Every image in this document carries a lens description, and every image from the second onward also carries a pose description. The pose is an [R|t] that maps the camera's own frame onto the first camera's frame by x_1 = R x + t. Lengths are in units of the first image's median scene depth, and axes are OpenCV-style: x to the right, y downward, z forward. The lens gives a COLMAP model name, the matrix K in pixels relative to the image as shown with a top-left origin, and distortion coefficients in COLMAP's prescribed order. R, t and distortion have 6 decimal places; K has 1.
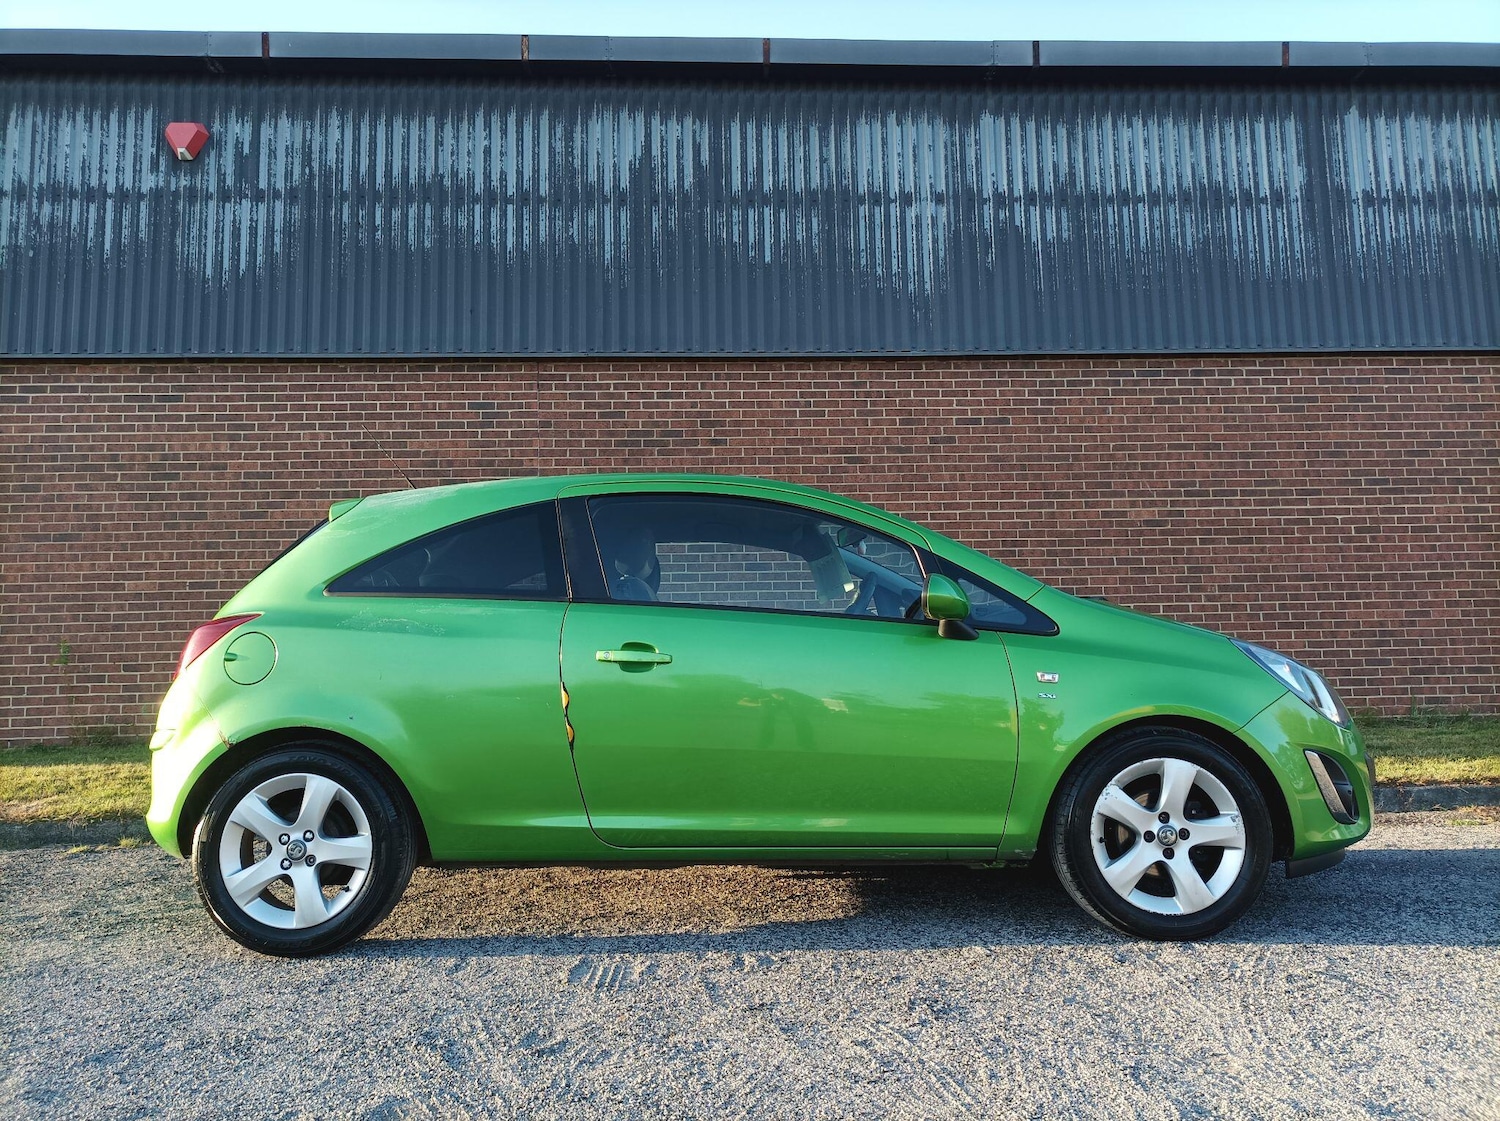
lens RADIAL K [[1117.5, 0, 750.9], [0, 1117.5, 557.1], [0, 0, 1]] dist [0.020114, -0.009482]
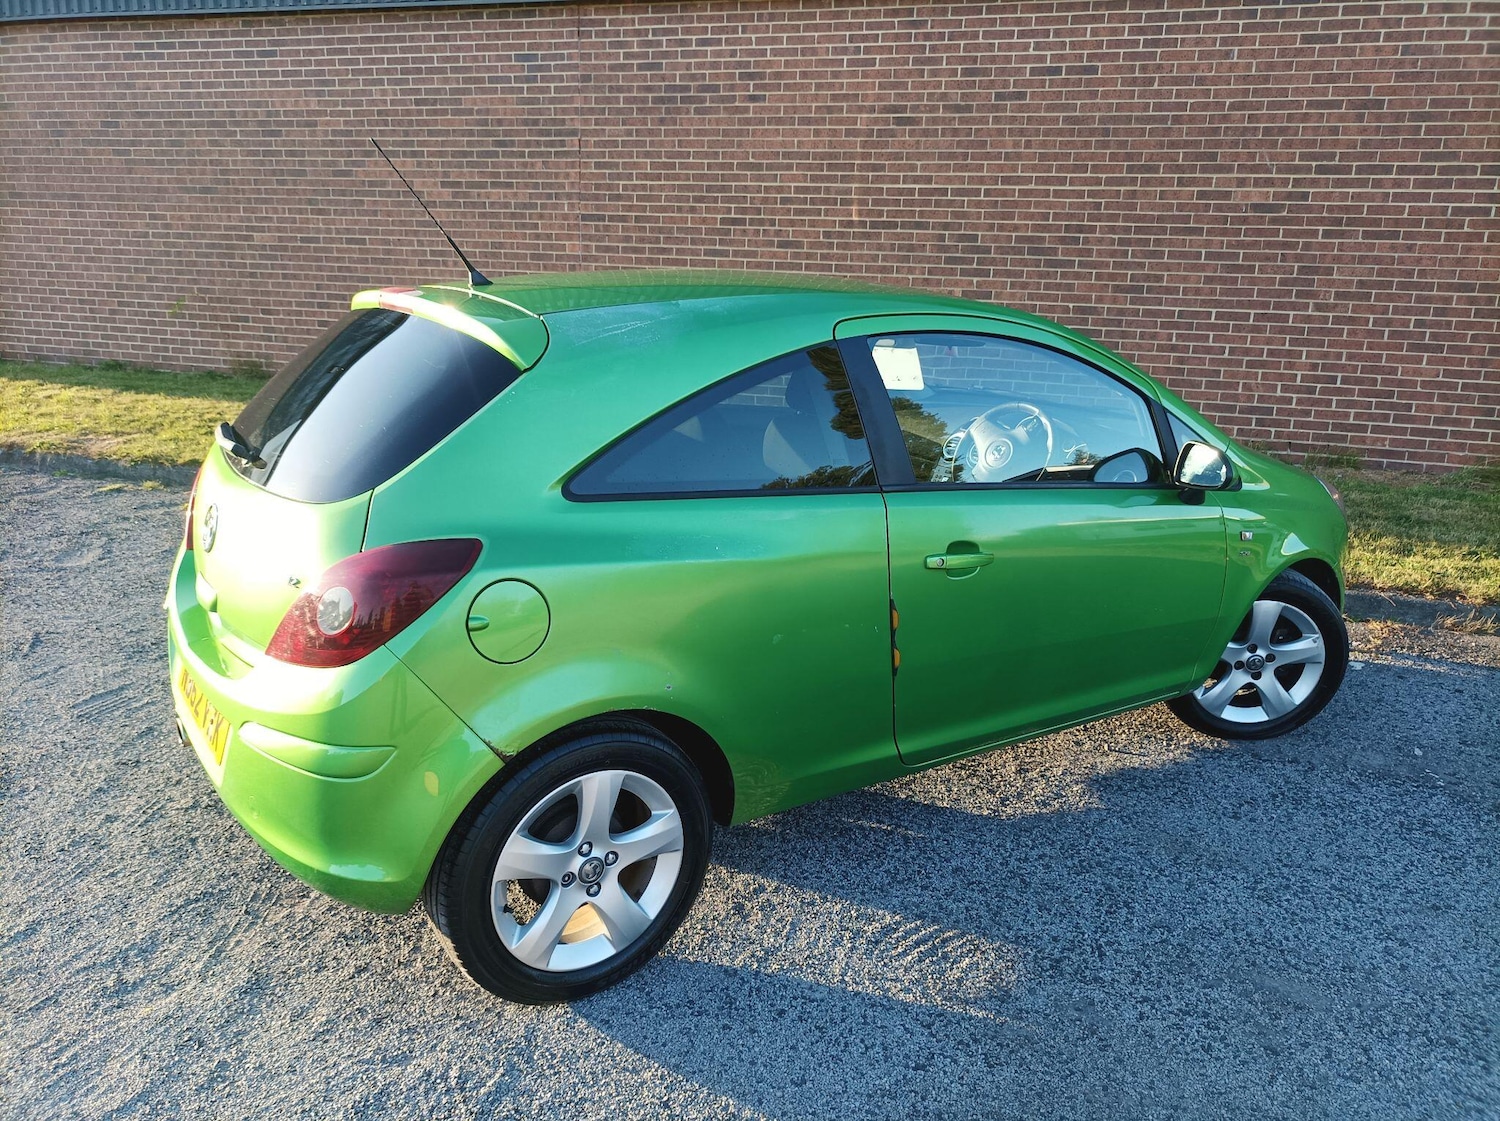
lens RADIAL K [[1117.5, 0, 752.3], [0, 1117.5, 563.0], [0, 0, 1]] dist [0.020114, -0.009482]
pose [[0.933398, 0.140632, -0.330138, 0.320792], [-0.012122, 0.931838, 0.362672, -0.081654], [0.358638, -0.334516, 0.871480, 0.076372]]
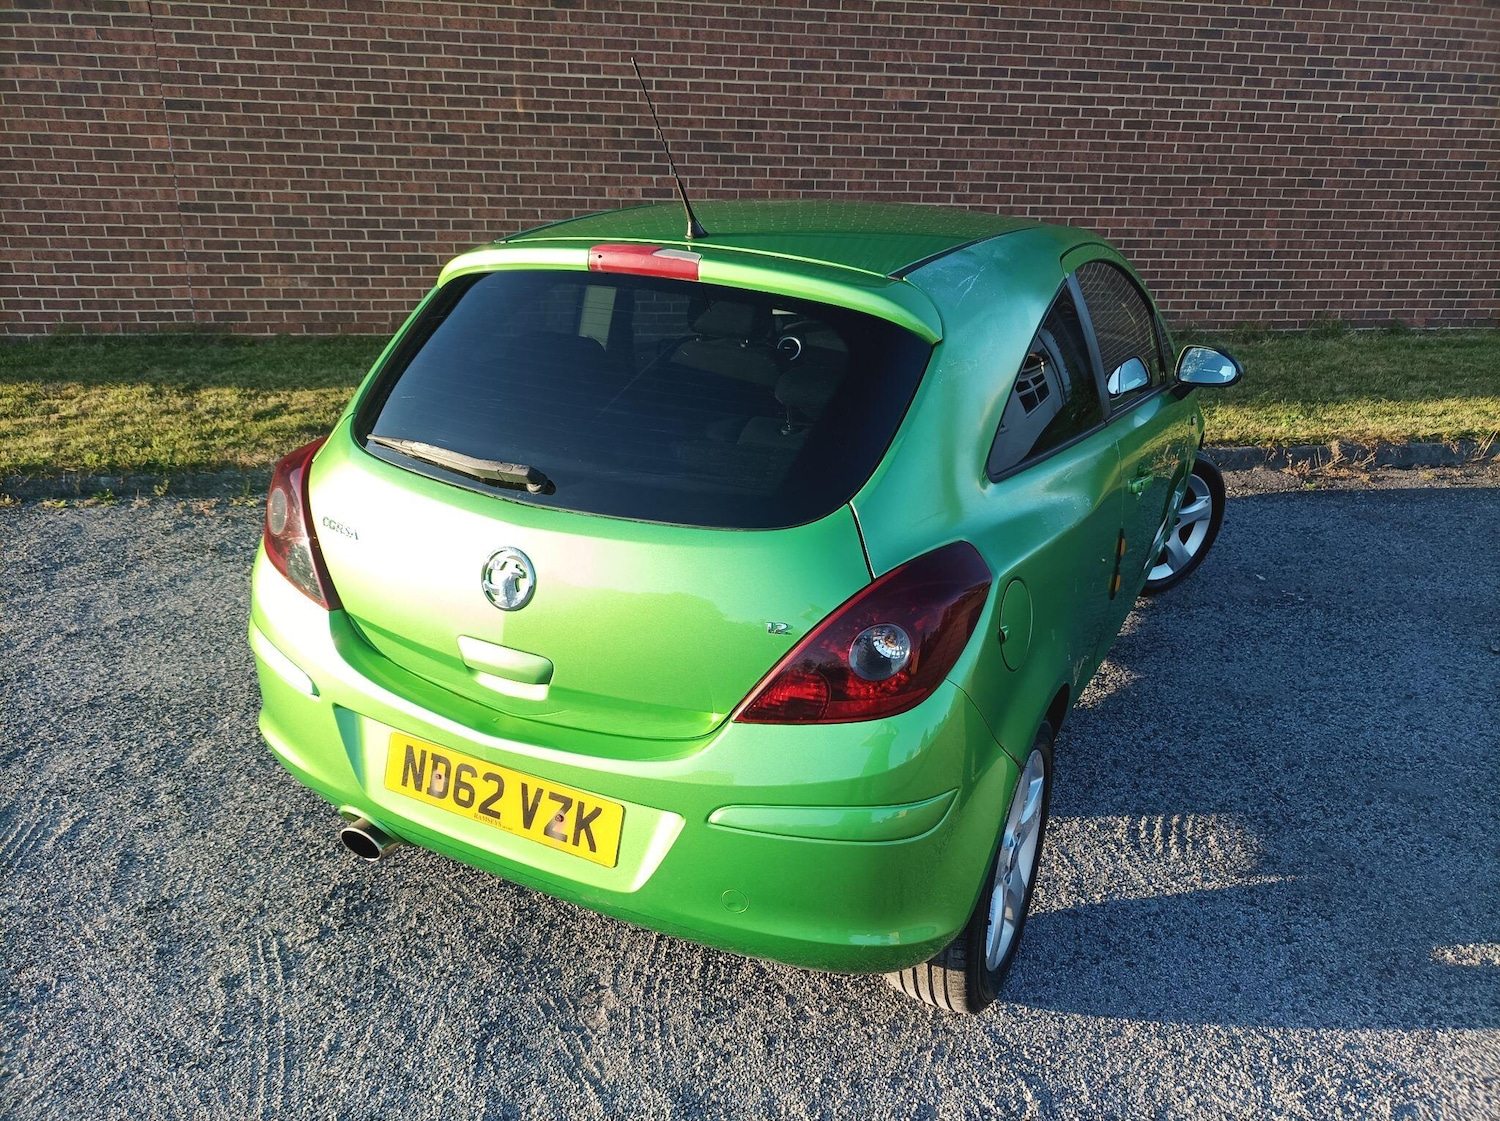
lens RADIAL K [[1117.5, 0, 750.6], [0, 1117.5, 556.8], [0, 0, 1]] dist [0.020114, -0.009482]
pose [[0.990262, -0.003266, 0.139181, 0.112579], [-0.058074, 0.898899, 0.434290, -0.087771], [-0.126528, -0.438143, 0.889956, 0.078504]]
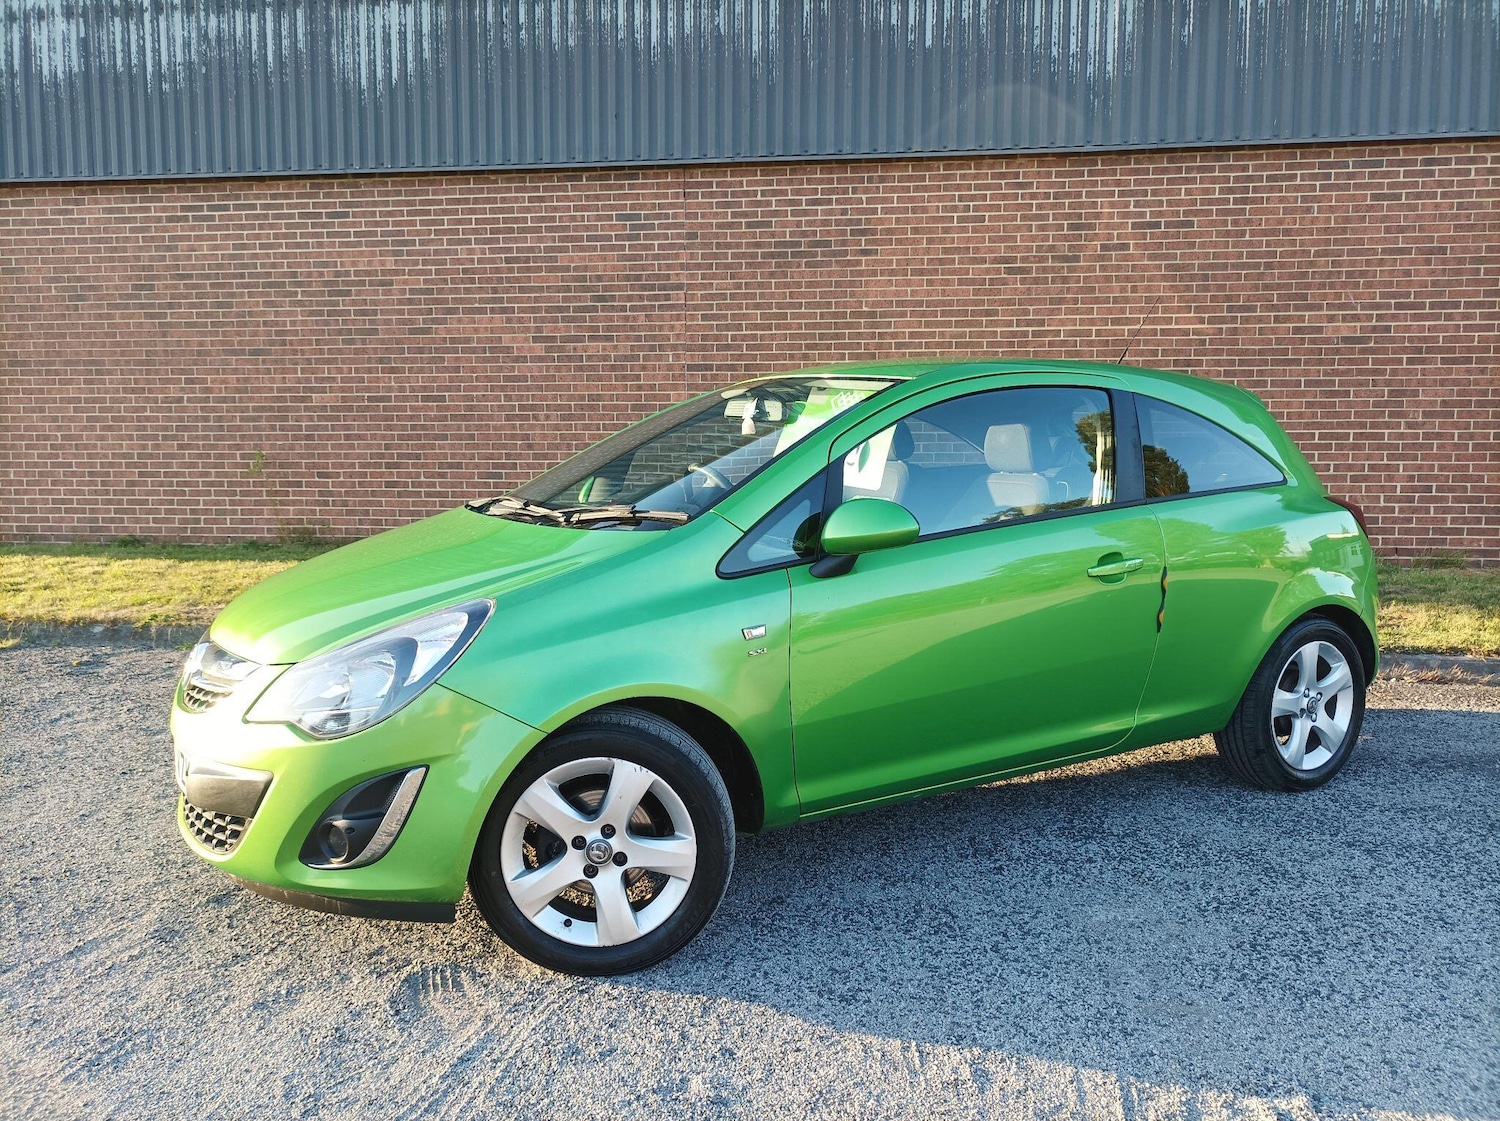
lens RADIAL K [[1117.5, 0, 751.0], [0, 1117.5, 561.9], [0, 0, 1]] dist [0.020114, -0.009482]
pose [[0.983636, 0.039168, -0.175859, 0.049991], [-0.001429, 0.977749, 0.209774, -0.045115], [0.180162, -0.206090, 0.961805, 0.008230]]
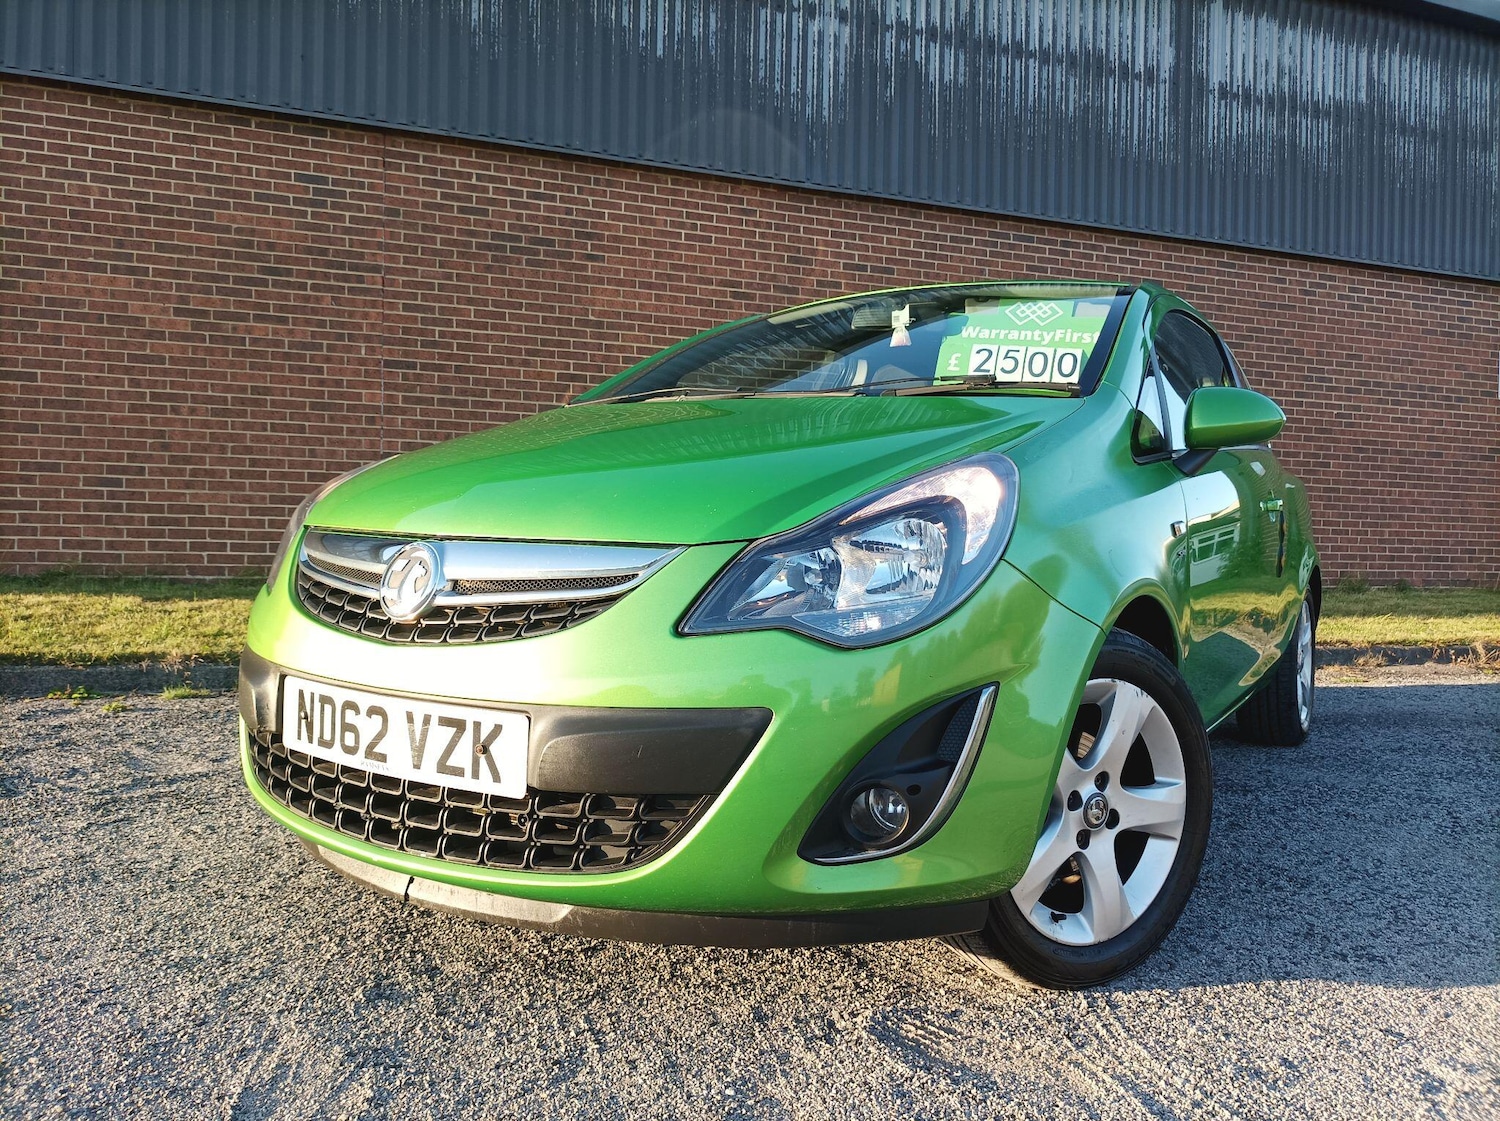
lens RADIAL K [[1117.5, 0, 747.6], [0, 1117.5, 562.6], [0, 0, 1]] dist [0.020114, -0.009482]
pose [[0.955399, 0.035859, 0.293134, -0.165258], [-0.073231, 0.990366, 0.117528, 0.022835], [-0.286095, -0.133752, 0.948820, 0.088445]]
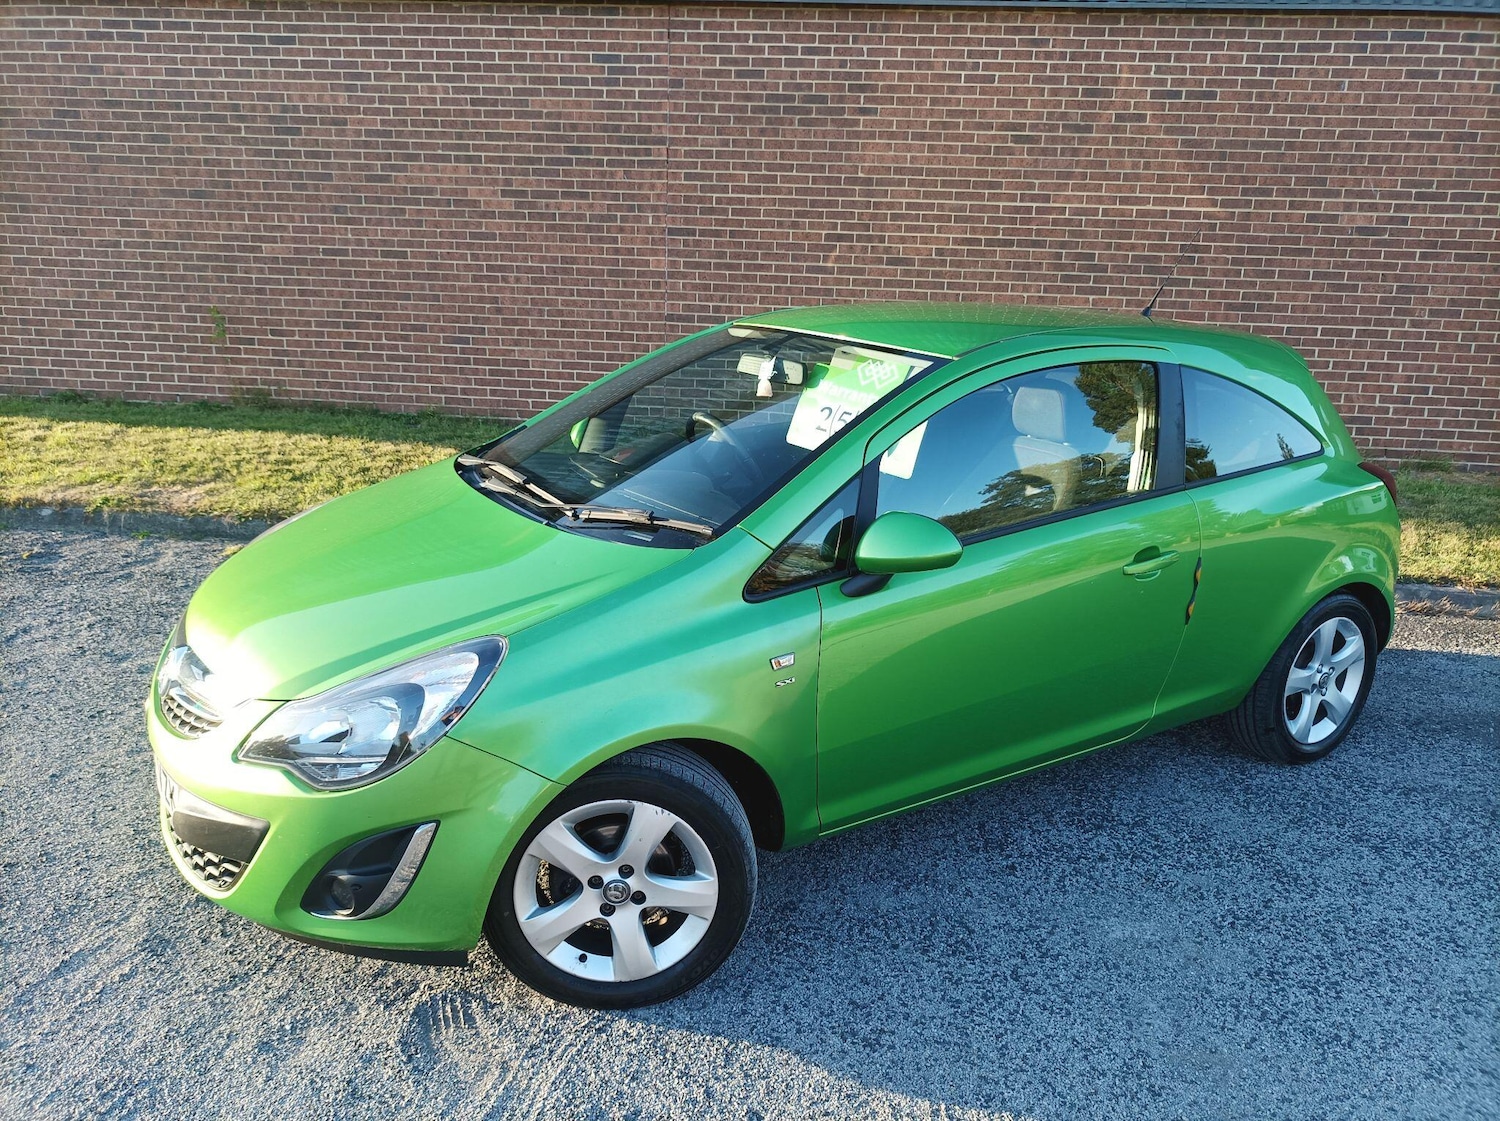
lens RADIAL K [[1117.5, 0, 750.6], [0, 1117.5, 560.8], [0, 0, 1]] dist [0.020114, -0.009482]
pose [[0.987831, 0.089719, -0.127043, 0.023635], [-0.038121, 0.931597, 0.361488, -0.089042], [0.150785, -0.352246, 0.923681, 0.042229]]
